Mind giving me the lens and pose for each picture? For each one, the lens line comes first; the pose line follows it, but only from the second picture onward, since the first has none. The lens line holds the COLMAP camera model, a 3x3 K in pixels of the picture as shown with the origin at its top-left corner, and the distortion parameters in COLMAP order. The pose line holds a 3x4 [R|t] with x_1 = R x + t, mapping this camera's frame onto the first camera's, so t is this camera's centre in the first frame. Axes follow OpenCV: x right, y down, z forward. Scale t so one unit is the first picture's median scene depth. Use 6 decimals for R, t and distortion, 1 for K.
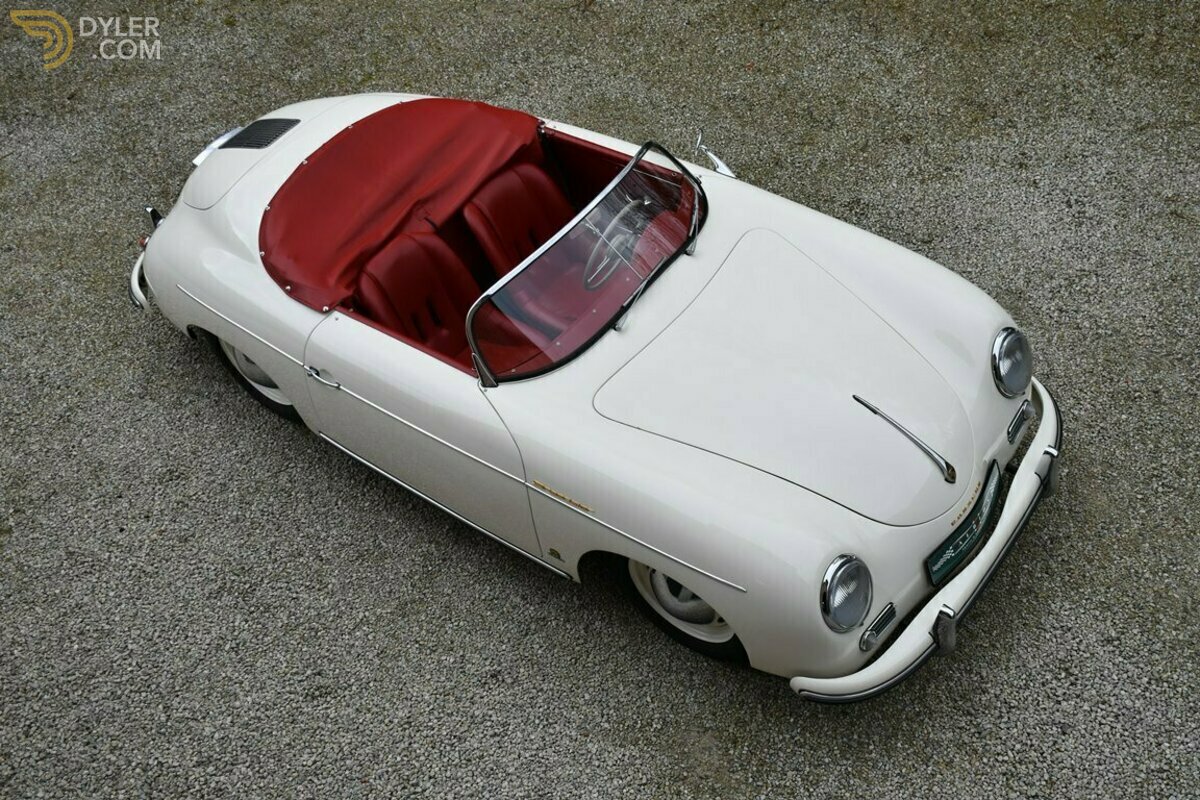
lens RADIAL K [[1210.6, 0, 600.0], [0, 1210.6, 400.0], [0, 0, 1]] dist [-0.019604, 0.050448]
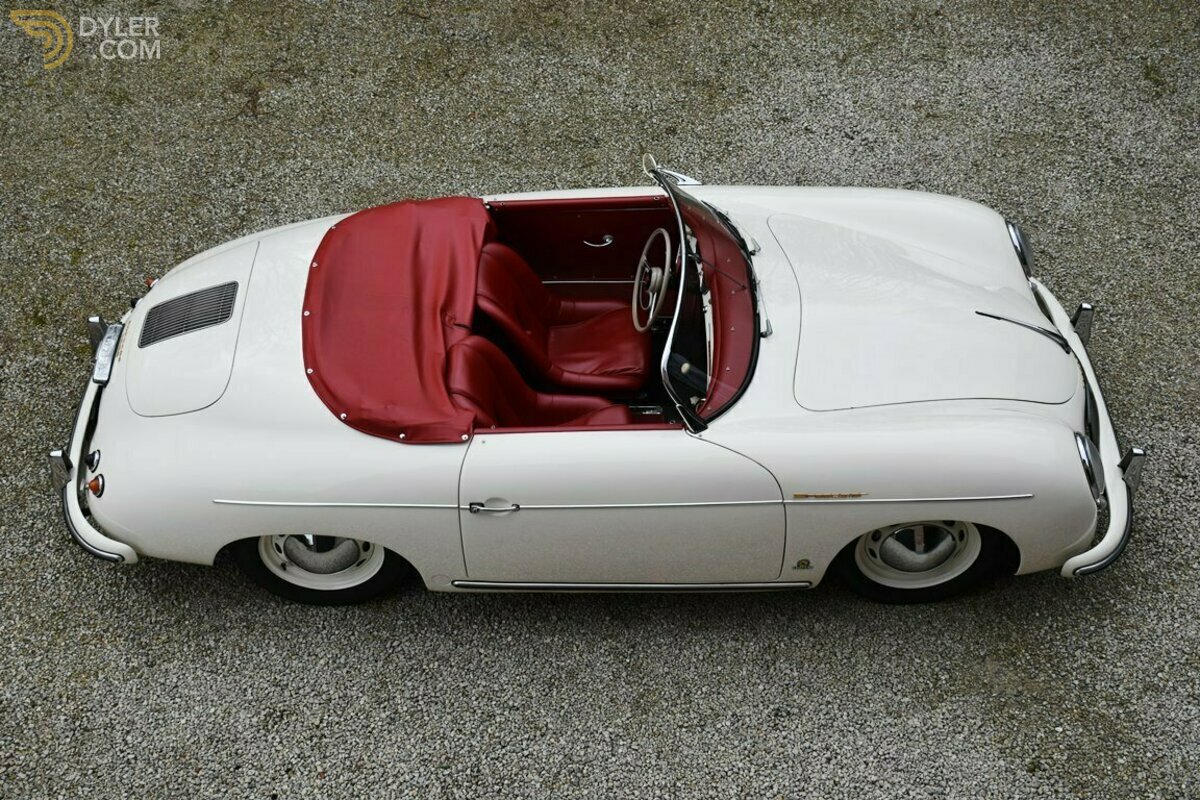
lens RADIAL K [[1335.0, 0, 600.0], [0, 1335.0, 400.0], [0, 0, 1]] dist [0.023171, 0.147945]
pose [[0.834489, -0.368199, 0.409949, -0.376770], [0.396440, 0.917895, 0.017424, -0.054248], [-0.382706, 0.147980, 0.911942, 0.023369]]
